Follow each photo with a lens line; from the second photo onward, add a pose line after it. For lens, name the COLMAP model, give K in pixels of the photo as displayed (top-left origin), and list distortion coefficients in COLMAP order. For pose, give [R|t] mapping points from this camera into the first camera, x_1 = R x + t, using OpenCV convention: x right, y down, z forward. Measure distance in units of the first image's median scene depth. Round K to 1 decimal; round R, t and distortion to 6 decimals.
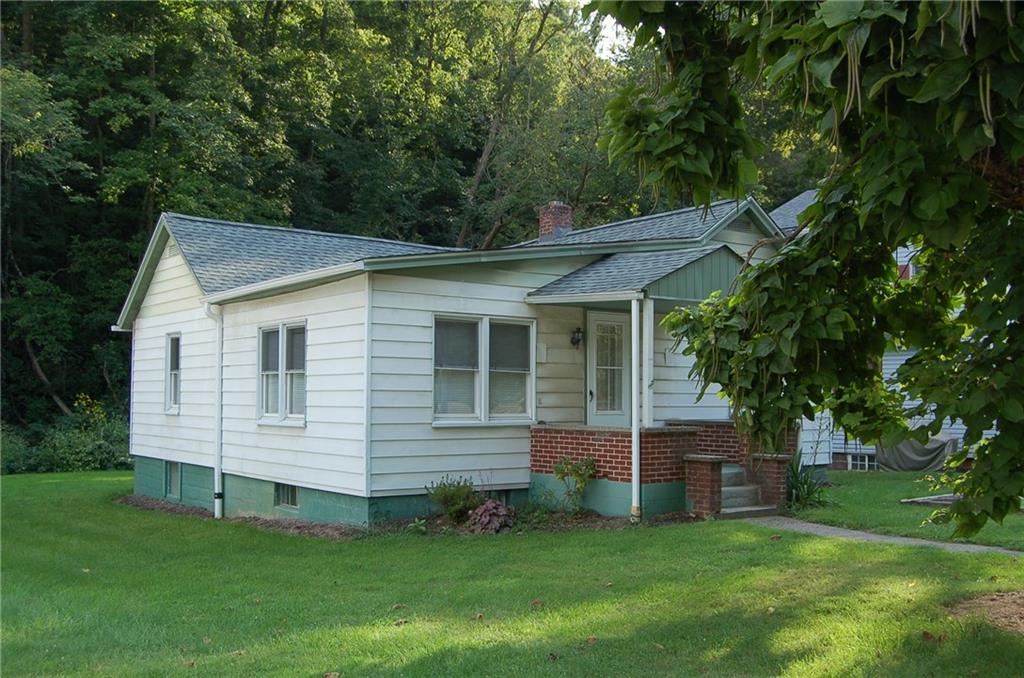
lens RADIAL K [[1037.1, 0, 512.0], [0, 1037.1, 339.0], [0, 0, 1]] dist [-0.105760, -0.001724]
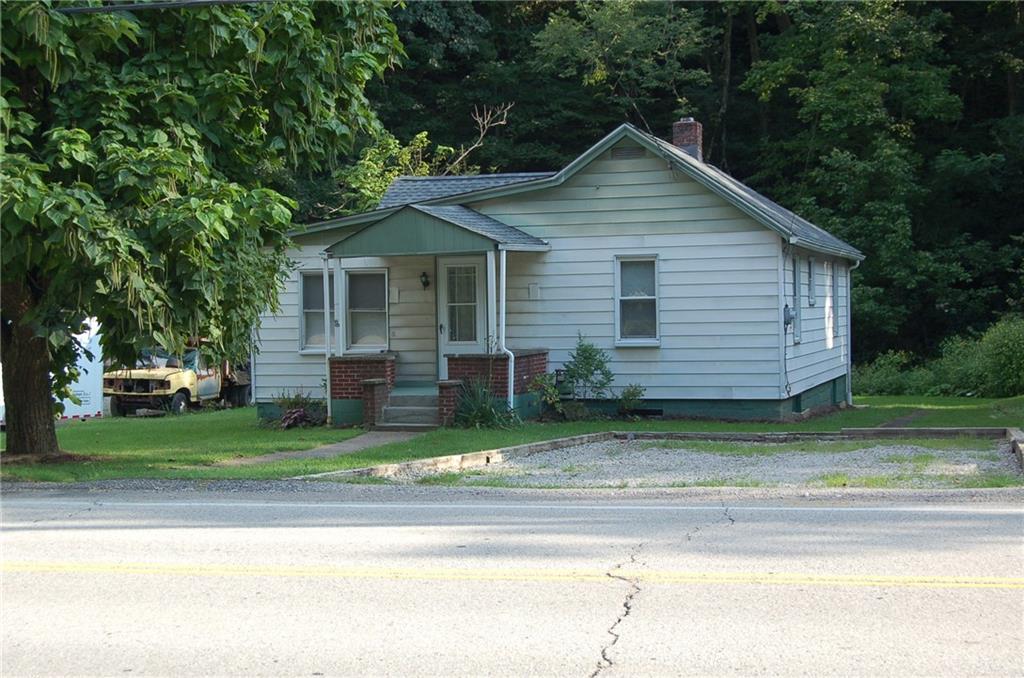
lens RADIAL K [[1554.0, 0, 512.0], [0, 1554.0, 339.0], [0, 0, 1]] dist [-0.031321, -0.074002]
pose [[0.570138, 0.001379, -0.821548, 1.748593], [0.067690, 0.996520, 0.048648, -0.015974], [0.818756, -0.083347, 0.568060, 0.063039]]
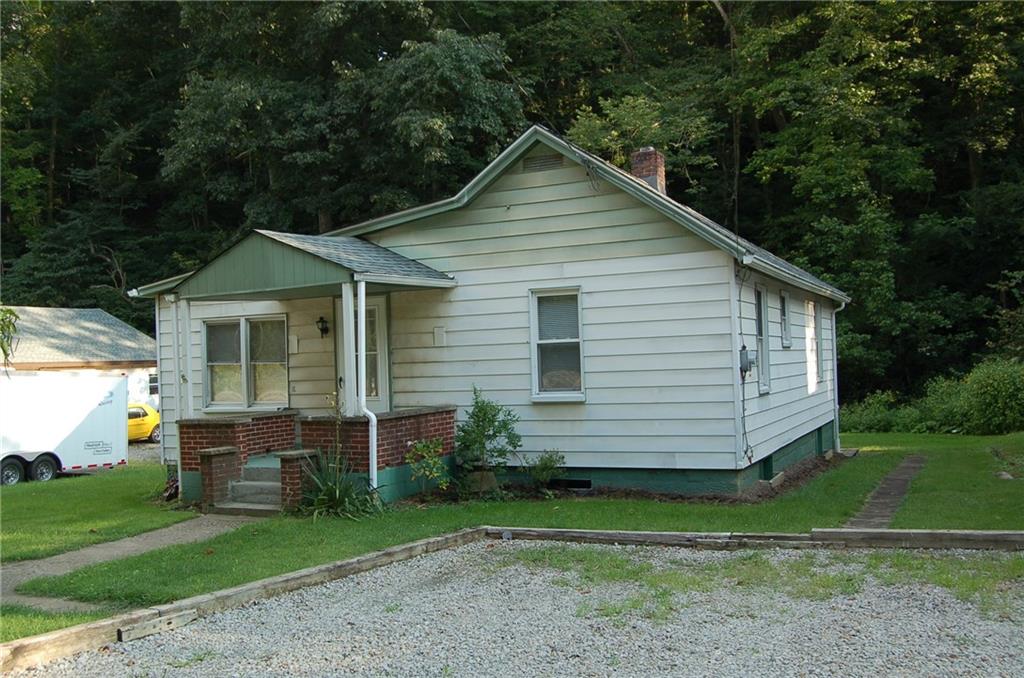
lens RADIAL K [[974.6, 0, 513.5], [0, 974.6, 357.4], [0, 0, 1]] dist [-0.065354, -0.001483]
pose [[0.468554, -0.026783, -0.883029, 1.104986], [0.087827, 0.996001, 0.016393, 0.032732], [0.879059, -0.085235, 0.469032, 0.778536]]
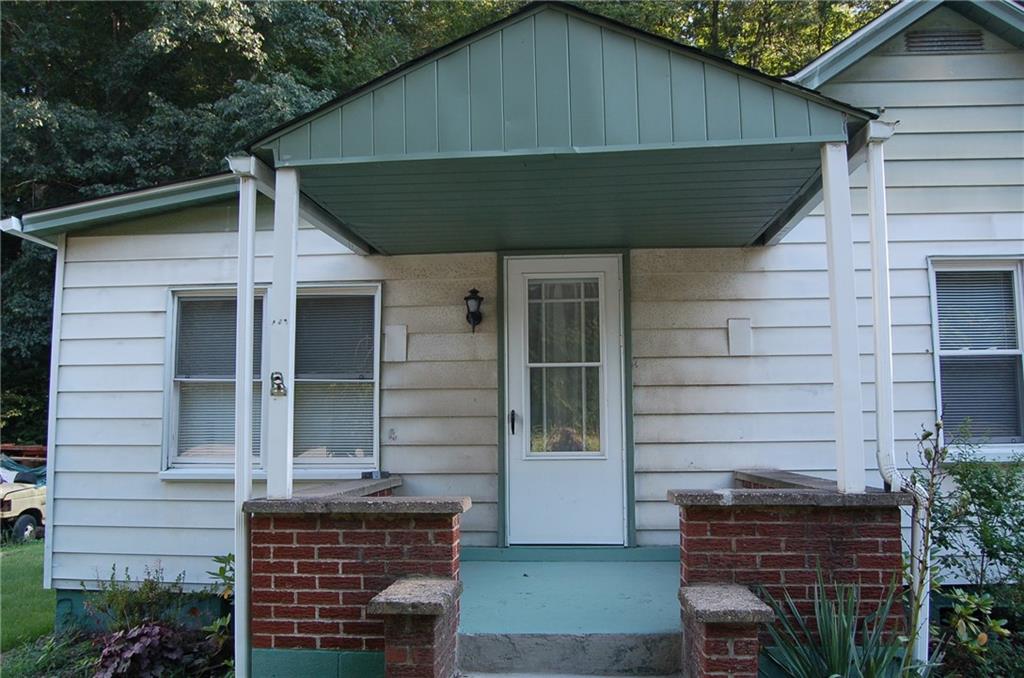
lens RADIAL K [[804.9, 0, 512.7], [0, 804.9, 357.3], [0, 0, 1]] dist [-0.092327, 0.034622]
pose [[0.751987, -0.076610, -0.654711, 0.369209], [0.049859, 0.996989, -0.059394, 0.051608], [0.657290, 0.012020, 0.753542, 0.780878]]
